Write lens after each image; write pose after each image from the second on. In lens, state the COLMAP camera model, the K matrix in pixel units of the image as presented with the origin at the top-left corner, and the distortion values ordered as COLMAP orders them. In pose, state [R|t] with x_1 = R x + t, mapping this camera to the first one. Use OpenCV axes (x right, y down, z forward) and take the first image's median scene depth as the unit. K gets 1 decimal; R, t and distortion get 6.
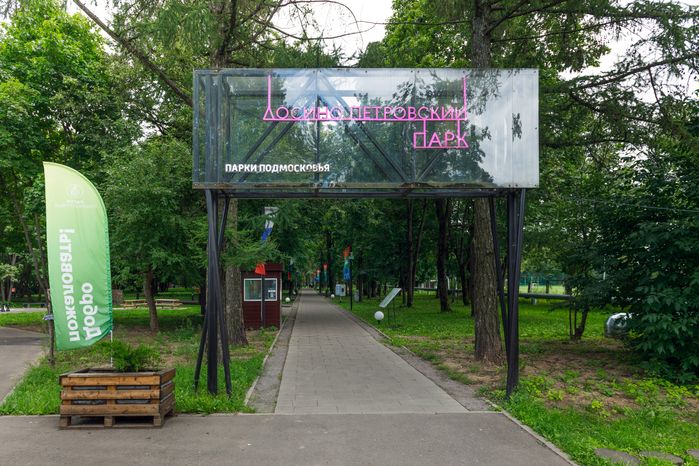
lens RADIAL K [[399.9, 0, 343.2], [0, 399.9, 234.3], [0, 0, 1]] dist [-0.000397, -0.000503]
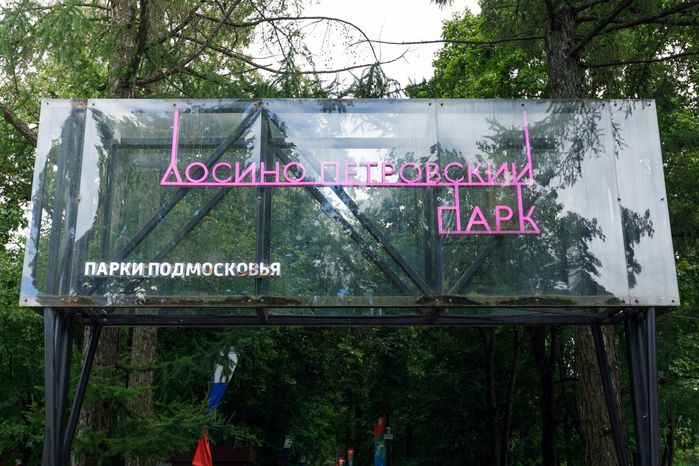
lens RADIAL K [[668.5, 0, 352.5], [0, 668.5, 231.2], [0, 0, 1]] dist [-0.035177, 0.000000]
pose [[0.999156, -0.005902, -0.040660, 0.094315], [-0.003944, 0.971281, -0.237904, -0.000519], [0.040896, 0.237863, 0.970437, 0.102983]]
